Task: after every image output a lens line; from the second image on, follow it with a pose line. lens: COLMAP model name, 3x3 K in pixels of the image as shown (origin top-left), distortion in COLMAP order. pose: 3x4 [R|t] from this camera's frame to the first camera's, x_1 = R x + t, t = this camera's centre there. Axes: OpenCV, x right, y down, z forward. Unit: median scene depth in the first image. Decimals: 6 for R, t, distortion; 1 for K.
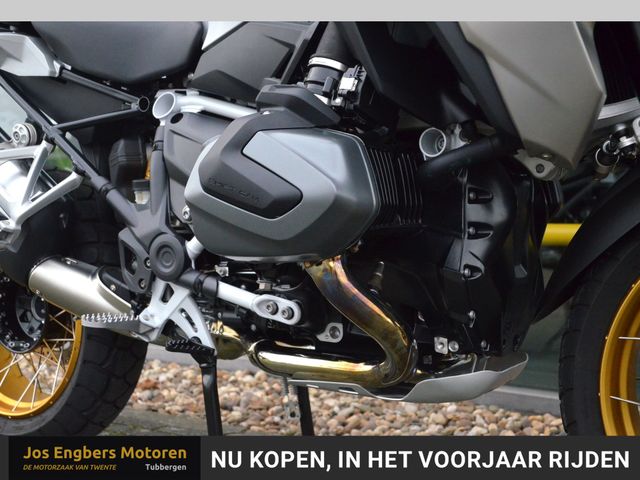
lens RADIAL K [[795.4, 0, 320.0], [0, 795.4, 240.0], [0, 0, 1]] dist [0.060350, 0.023119]
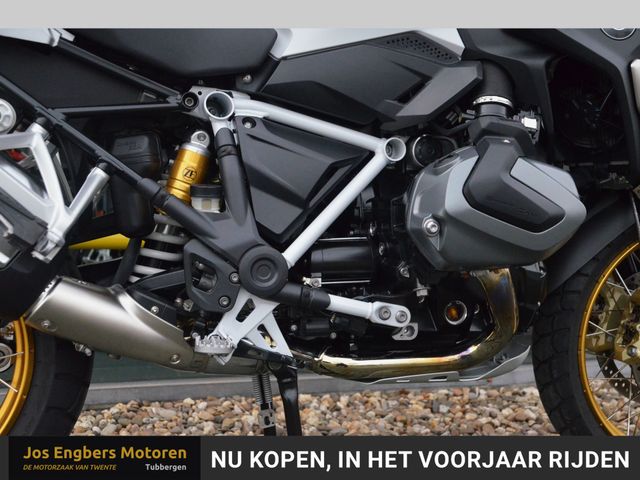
lens RADIAL K [[729.0, 0, 320.0], [0, 729.0, 240.0], [0, 0, 1]] dist [0.008482, 0.018189]
pose [[0.654236, -0.002790, 0.756285, -0.785683], [0.009424, 0.999946, -0.004464, -0.009972], [-0.756232, 0.010048, 0.654227, 0.383830]]
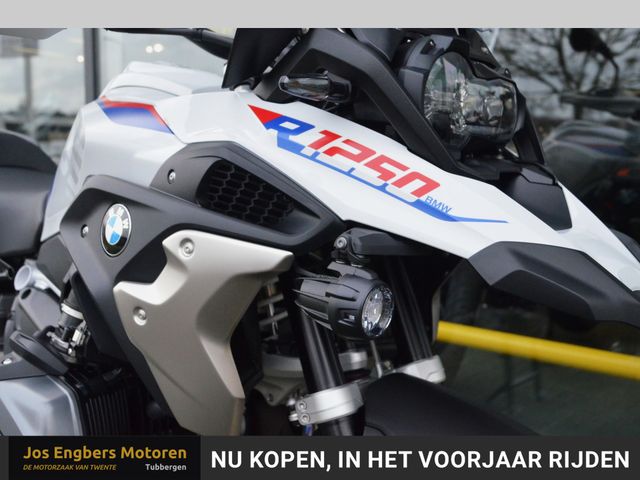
lens RADIAL K [[729.0, 0, 320.0], [0, 729.0, 240.0], [0, 0, 1]] dist [0.008482, 0.018189]
pose [[0.990320, 0.043351, -0.131860, 0.387104], [-0.038466, 0.998484, 0.039370, -0.295324], [0.133367, -0.033916, 0.990486, 0.010587]]
